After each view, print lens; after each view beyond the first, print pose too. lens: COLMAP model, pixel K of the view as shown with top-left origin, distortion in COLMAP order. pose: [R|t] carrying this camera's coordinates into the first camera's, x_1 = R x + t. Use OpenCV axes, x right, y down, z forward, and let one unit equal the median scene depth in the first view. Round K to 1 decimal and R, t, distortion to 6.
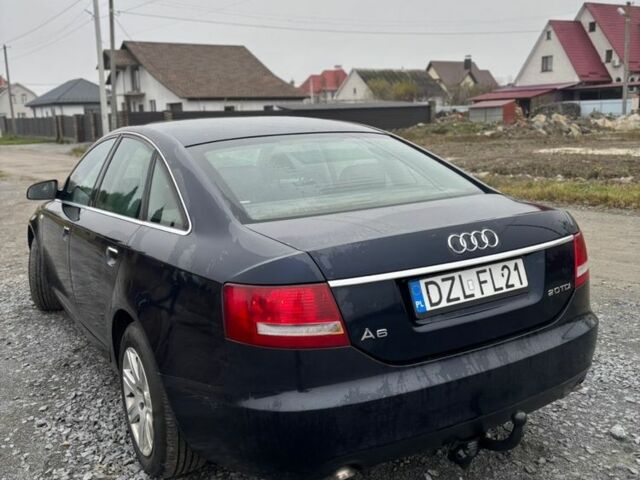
lens RADIAL K [[639.5, 0, 319.3], [0, 639.5, 242.9], [0, 0, 1]] dist [0.031928, 0.000000]
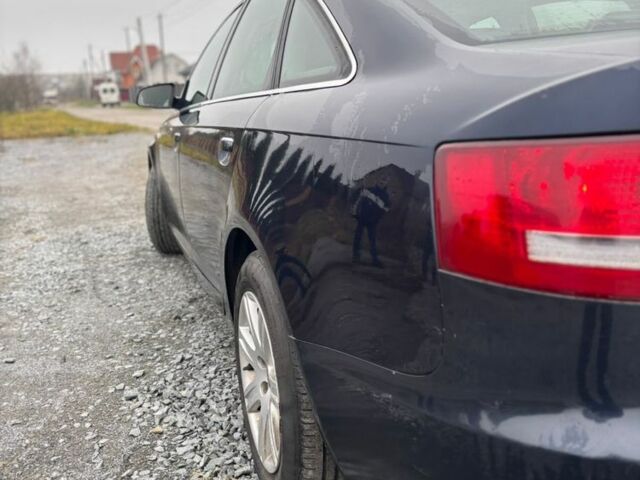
lens RADIAL K [[639.5, 0, 322.3], [0, 639.5, 237.4], [0, 0, 1]] dist [0.031928, 0.000000]
pose [[0.978507, 0.033926, -0.203402, -0.093561], [-0.026271, 0.998845, 0.040220, 0.077067], [0.204531, -0.034012, 0.978269, 0.381577]]
